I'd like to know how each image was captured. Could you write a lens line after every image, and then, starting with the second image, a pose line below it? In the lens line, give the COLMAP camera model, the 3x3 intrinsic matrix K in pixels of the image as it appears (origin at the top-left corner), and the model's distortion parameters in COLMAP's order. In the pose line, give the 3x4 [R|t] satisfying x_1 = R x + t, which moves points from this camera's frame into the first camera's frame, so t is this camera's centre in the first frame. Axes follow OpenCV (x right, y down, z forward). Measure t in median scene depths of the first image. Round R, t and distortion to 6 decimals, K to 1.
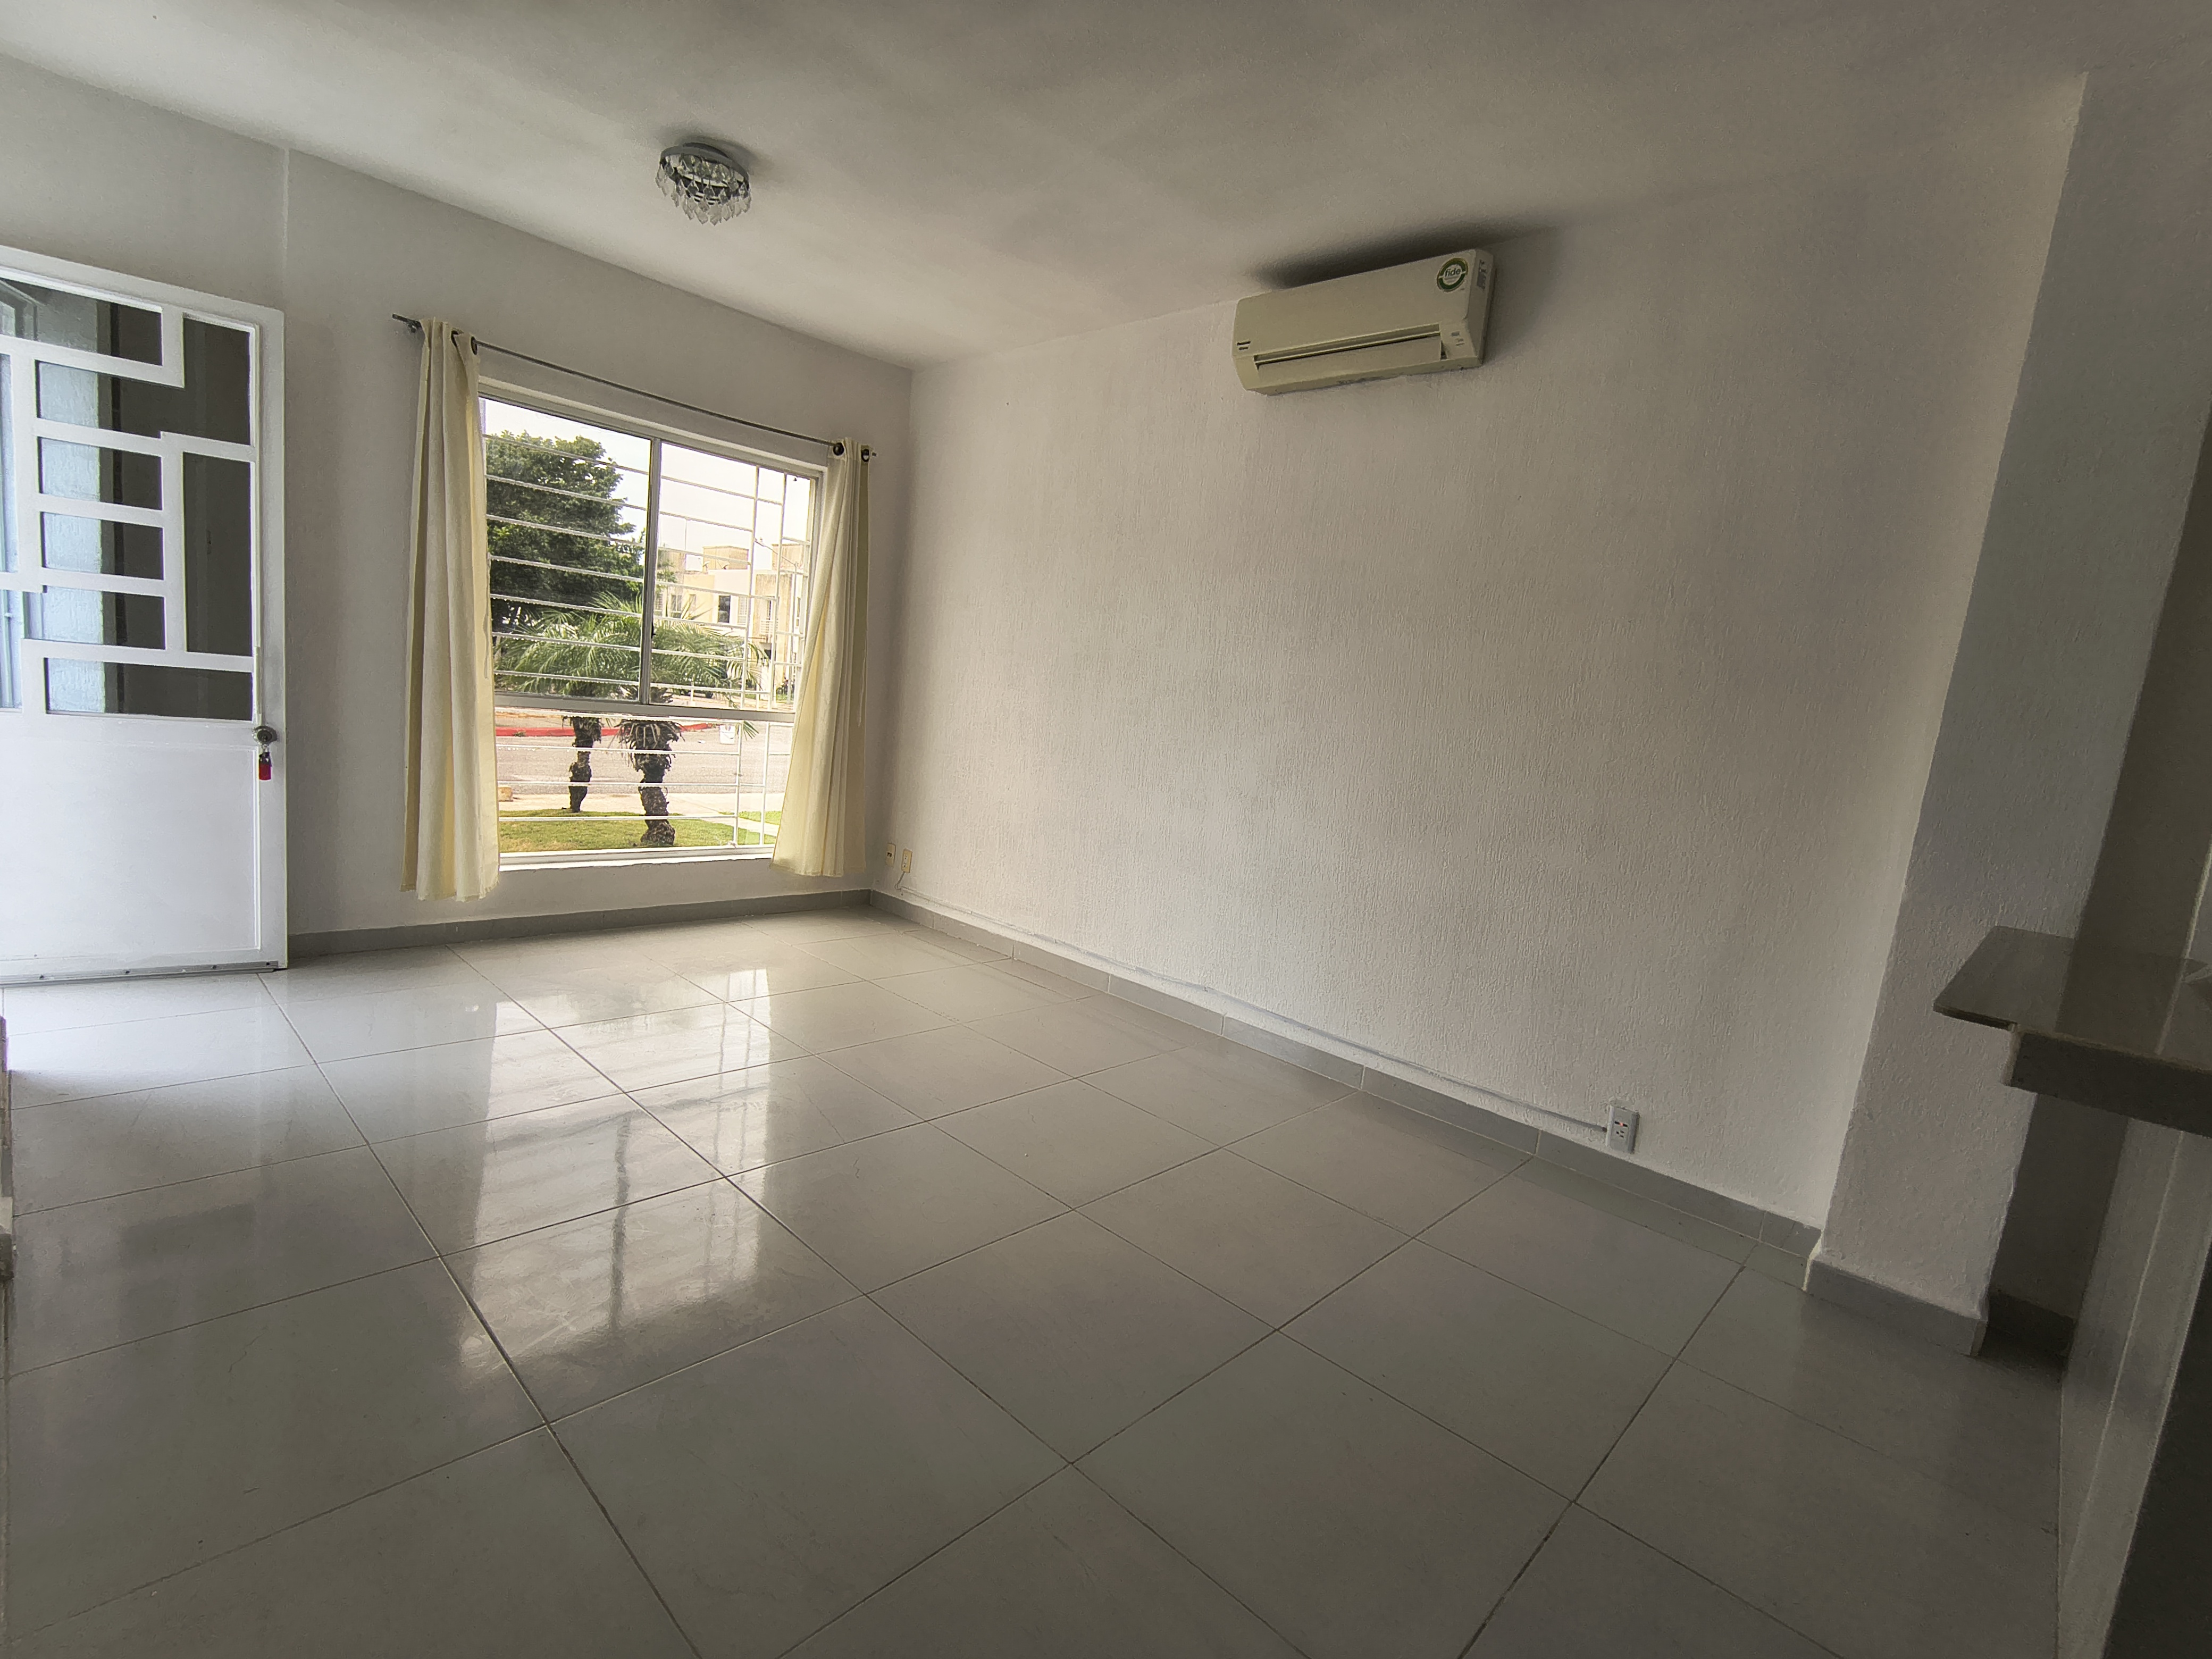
lens RADIAL K [[1039.4, 0, 1106.0], [0, 1039.4, 829.5], [0, 0, 1]] dist [-0.006002, 0.000825]
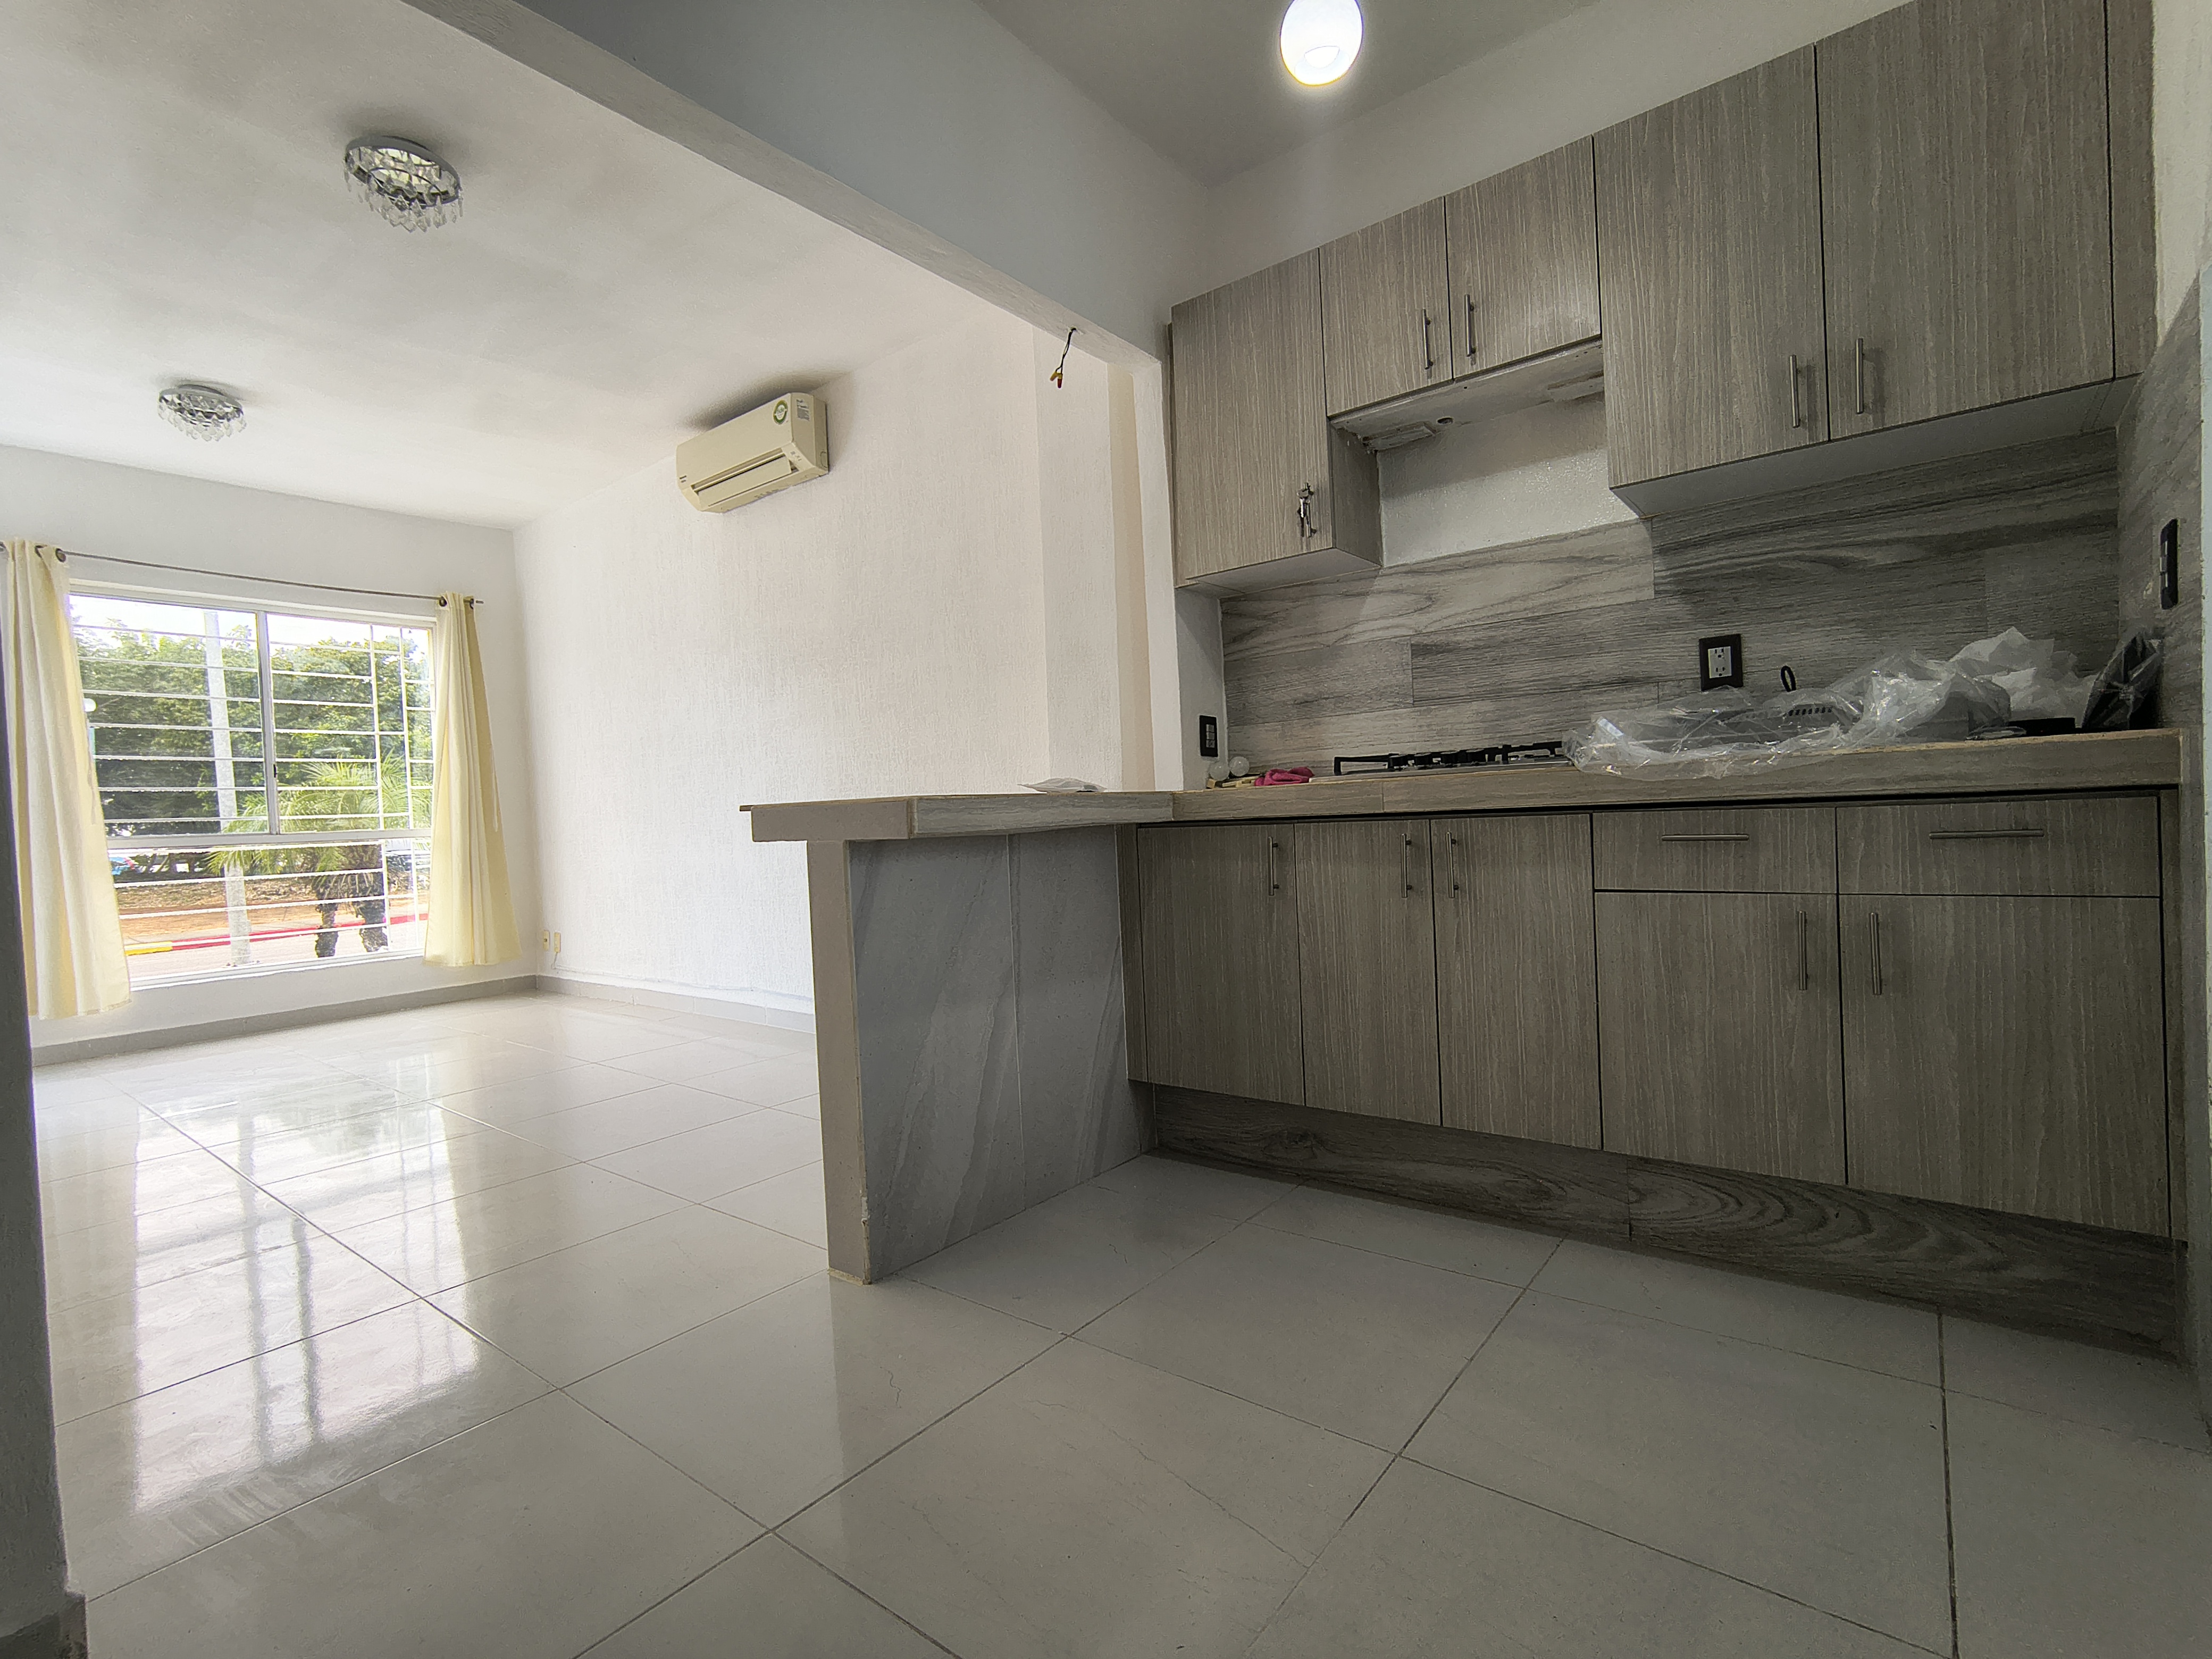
lens RADIAL K [[1039.4, 0, 1106.0], [0, 1039.4, 829.5], [0, 0, 1]] dist [-0.006002, 0.000825]
pose [[0.984874, -0.149473, 0.087643, 0.423204], [0.158216, 0.982002, -0.103152, 0.160999], [-0.070648, 0.115458, 0.990797, -0.241590]]
